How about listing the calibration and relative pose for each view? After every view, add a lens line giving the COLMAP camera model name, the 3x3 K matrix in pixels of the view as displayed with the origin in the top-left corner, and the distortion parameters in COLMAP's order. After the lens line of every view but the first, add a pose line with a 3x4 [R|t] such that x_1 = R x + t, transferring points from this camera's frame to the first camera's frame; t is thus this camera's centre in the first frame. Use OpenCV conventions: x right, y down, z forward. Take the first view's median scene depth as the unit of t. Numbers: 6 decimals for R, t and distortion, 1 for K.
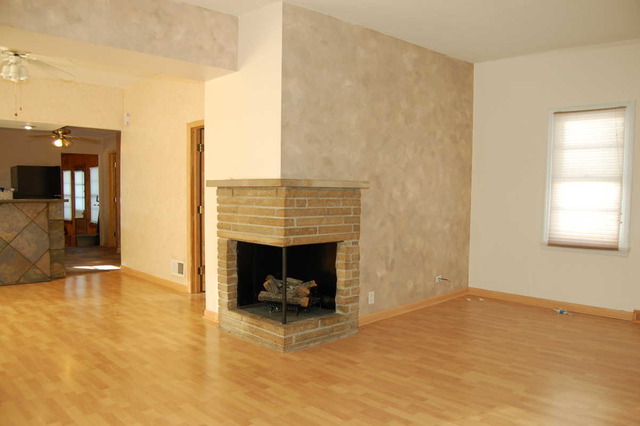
lens RADIAL K [[502.6, 0, 318.5], [0, 502.6, 223.2], [0, 0, 1]] dist [-0.056453, 0.005541]
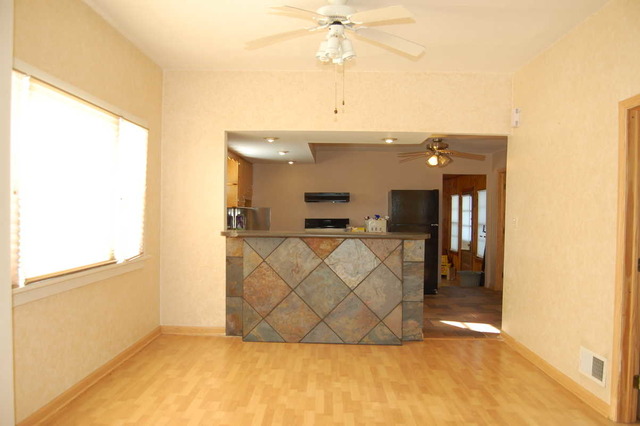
lens RADIAL K [[502.6, 0, 318.5], [0, 502.6, 223.2], [0, 0, 1]] dist [-0.056453, 0.005541]
pose [[0.718093, 0.014986, -0.695786, -0.104025], [-0.048318, 0.998429, -0.028363, -0.032570], [0.694268, 0.053986, 0.717689, 0.331840]]
